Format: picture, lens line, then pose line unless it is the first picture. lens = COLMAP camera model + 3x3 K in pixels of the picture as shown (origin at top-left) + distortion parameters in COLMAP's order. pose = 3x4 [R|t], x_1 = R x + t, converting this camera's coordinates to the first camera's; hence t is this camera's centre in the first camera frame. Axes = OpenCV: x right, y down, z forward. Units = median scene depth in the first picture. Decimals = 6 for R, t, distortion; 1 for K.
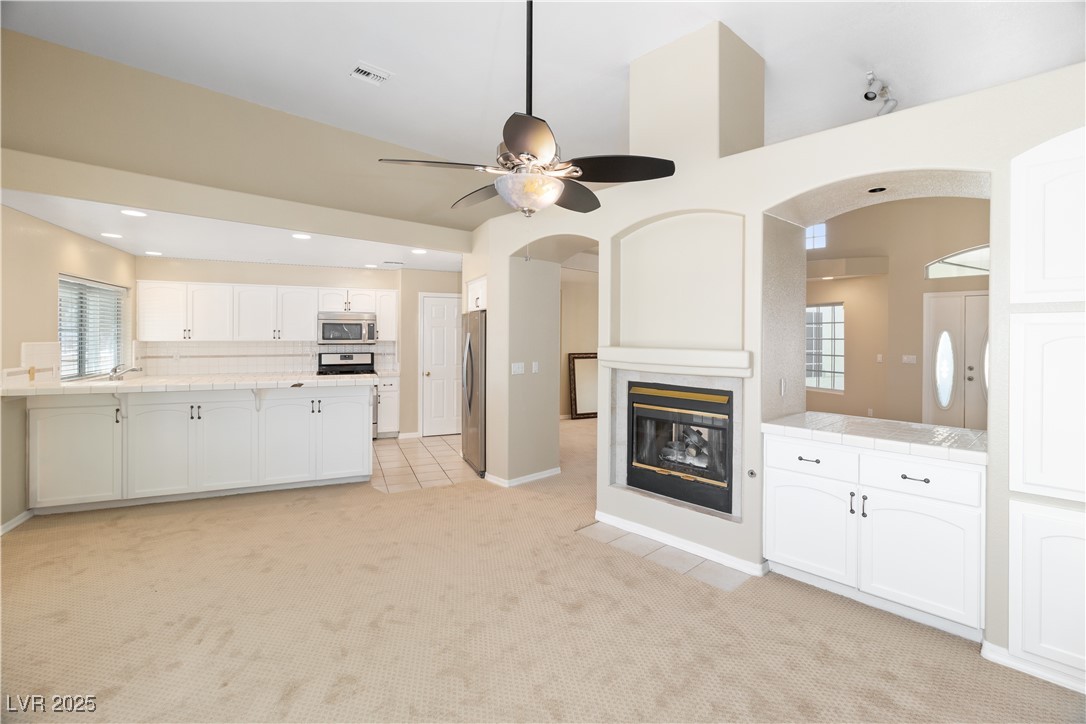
lens RADIAL K [[505.8, 0, 549.3], [0, 505.8, 332.5], [0, 0, 1]] dist [0.006610, 0.000184]
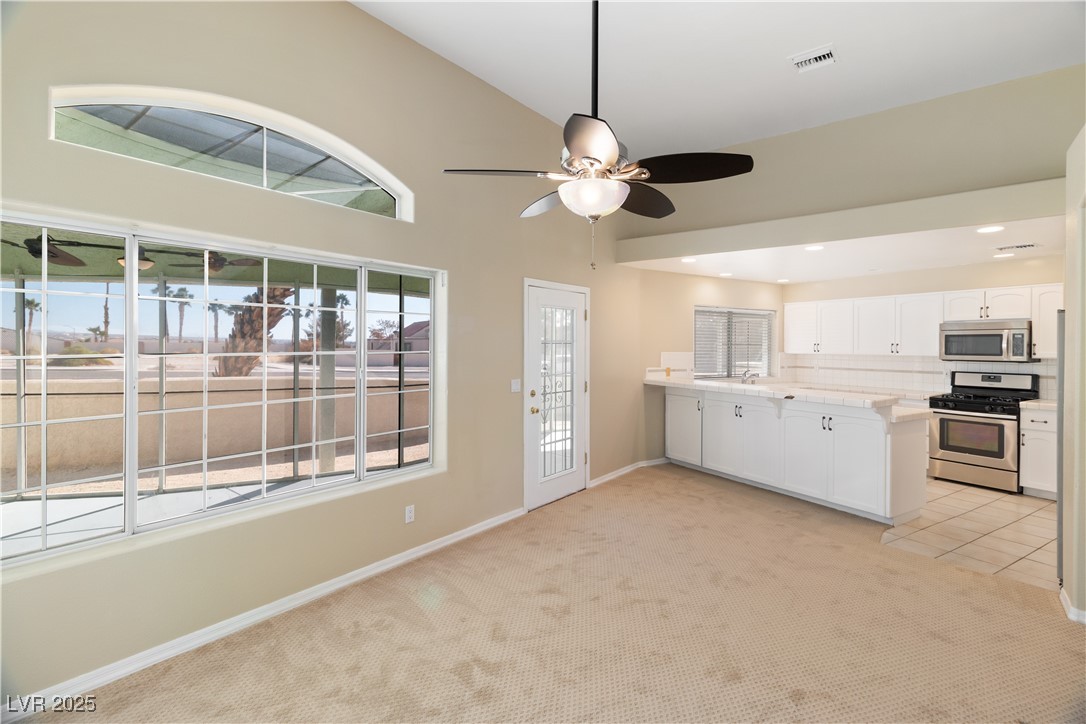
lens RADIAL K [[499.2, 0, 548.4], [0, 499.2, 346.7], [0, 0, 1]] dist [0.002855, 0.000006]
pose [[0.139480, 0.001804, -0.990223, 0.281361], [-0.000821, 0.999998, 0.001706, -0.000061], [0.990225, 0.000575, 0.139481, 0.247492]]
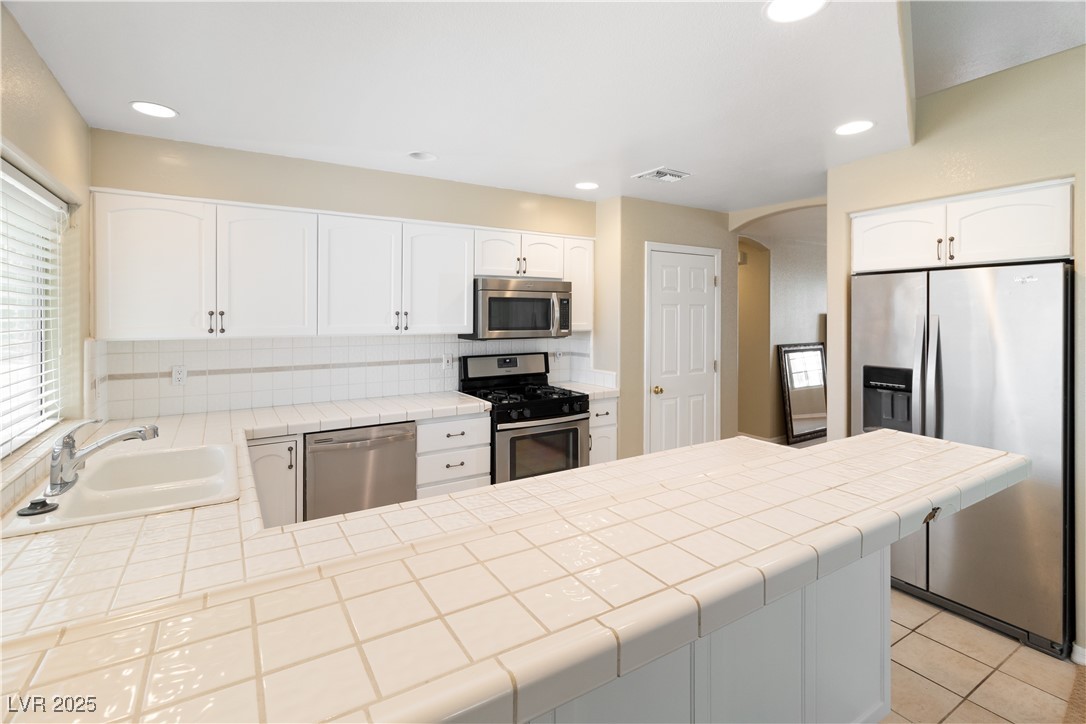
lens RADIAL K [[514.9, 0, 552.1], [0, 514.9, 310.5], [0, 0, 1]] dist [0.002555, 0.000244]
pose [[0.986687, -0.004483, 0.162569, -0.480700], [0.005553, 0.999966, -0.006130, -0.002383], [-0.162536, 0.006951, 0.986678, 0.498452]]
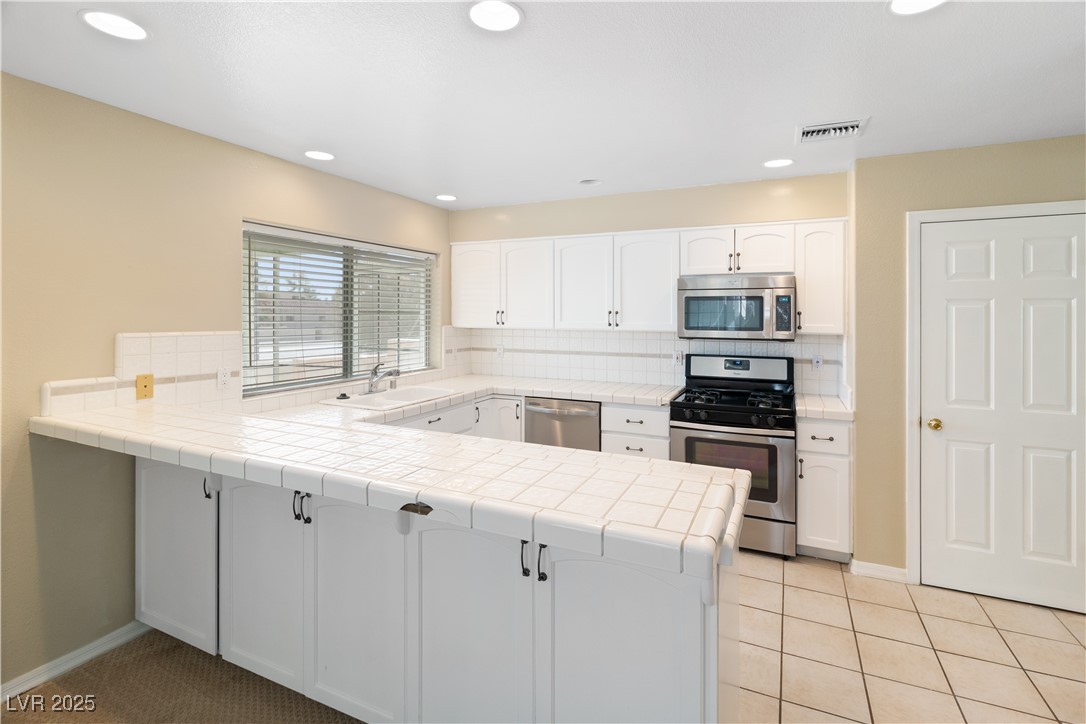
lens RADIAL K [[514.9, 0, 552.1], [0, 514.9, 310.5], [0, 0, 1]] dist [0.002555, 0.000244]
pose [[0.671891, -0.006598, -0.740621, -0.156819], [0.000553, 0.999965, -0.008407, -0.000709], [0.740650, 0.005240, 0.671871, 0.565215]]
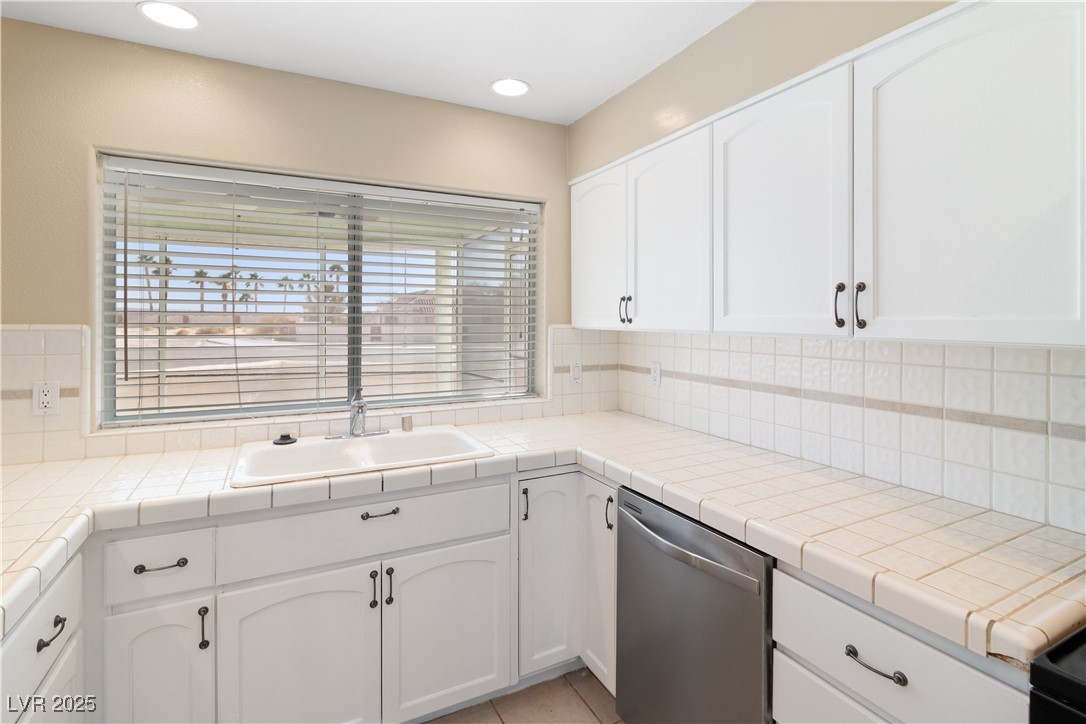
lens RADIAL K [[529.6, 0, 550.2], [0, 529.6, 319.6], [0, 0, 1]] dist [-0.003593, -0.001305]
pose [[0.073934, 0.000450, -0.997263, -0.347166], [-0.000489, 1.000000, 0.000415, 0.009168], [0.997263, 0.000457, 0.073934, 0.877965]]
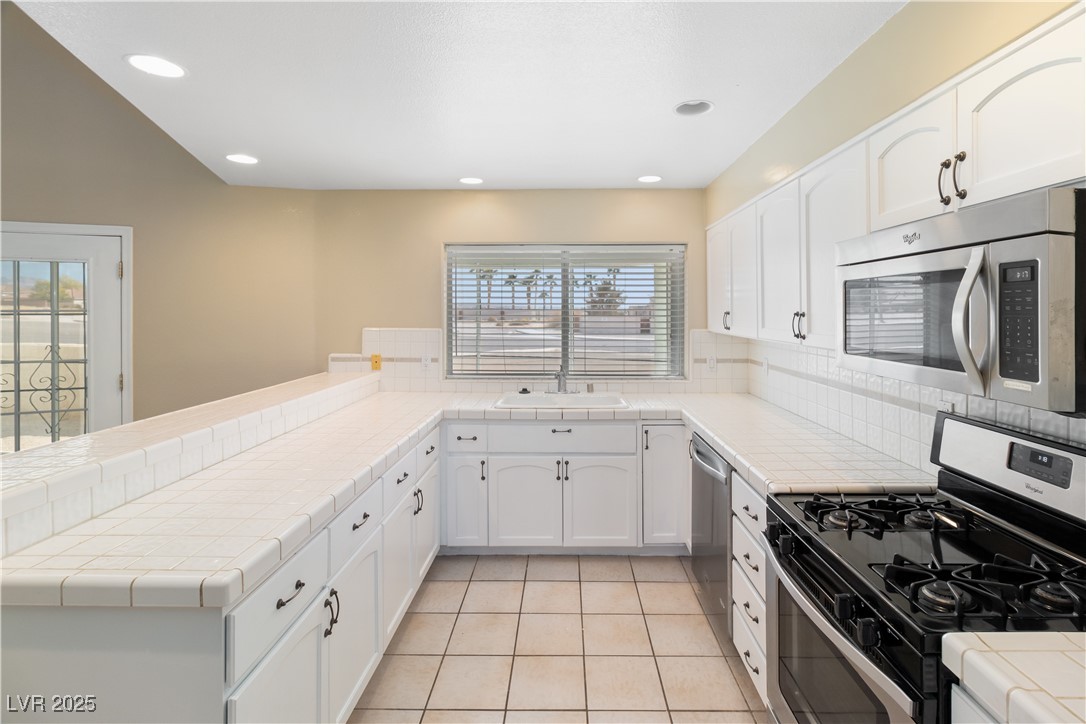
lens RADIAL K [[510.6, 0, 560.5], [0, 510.6, 316.6], [0, 0, 1]] dist [-0.001916, -0.000775]
pose [[-0.405676, 0.007346, -0.913987, -0.185287], [0.001688, 0.999972, 0.007288, -0.004490], [0.914015, 0.001414, -0.405677, 1.000913]]
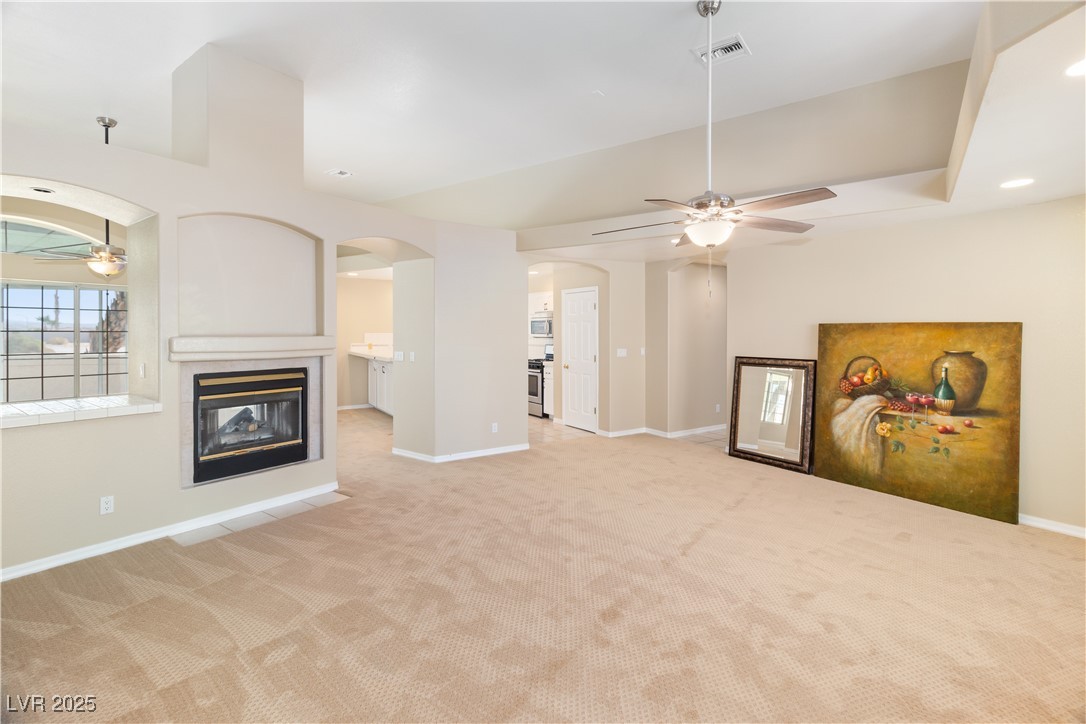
lens RADIAL K [[507.3, 0, 547.3], [0, 507.3, 324.2], [0, 0, 1]] dist [0.001685, 0.000169]
pose [[0.170967, -0.017690, -0.985118, 0.864412], [0.003576, 0.999843, -0.017334, 0.012574], [0.985270, -0.000559, 0.171003, 0.839775]]
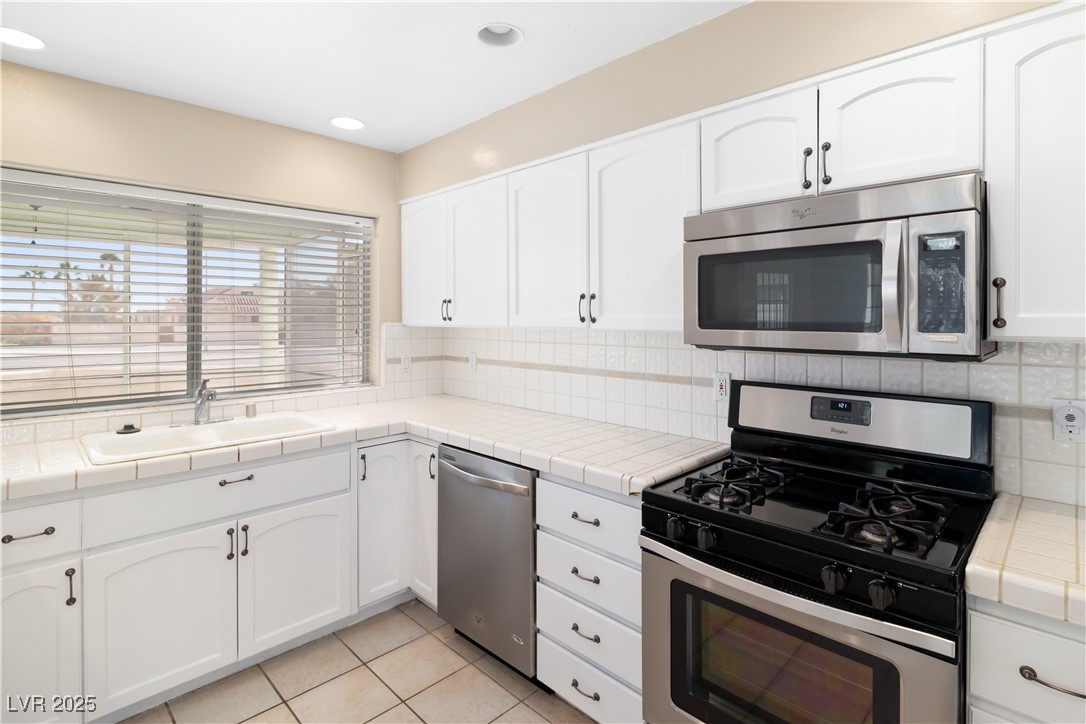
lens RADIAL K [[531.5, 0, 552.8], [0, 531.5, 317.7], [0, 0, 1]] dist [0.000032, -0.004674]
pose [[0.377817, -0.002505, -0.925877, -0.255200], [0.003095, 0.999994, -0.001442, 0.009804], [0.925875, -0.002321, 0.377823, 0.868886]]
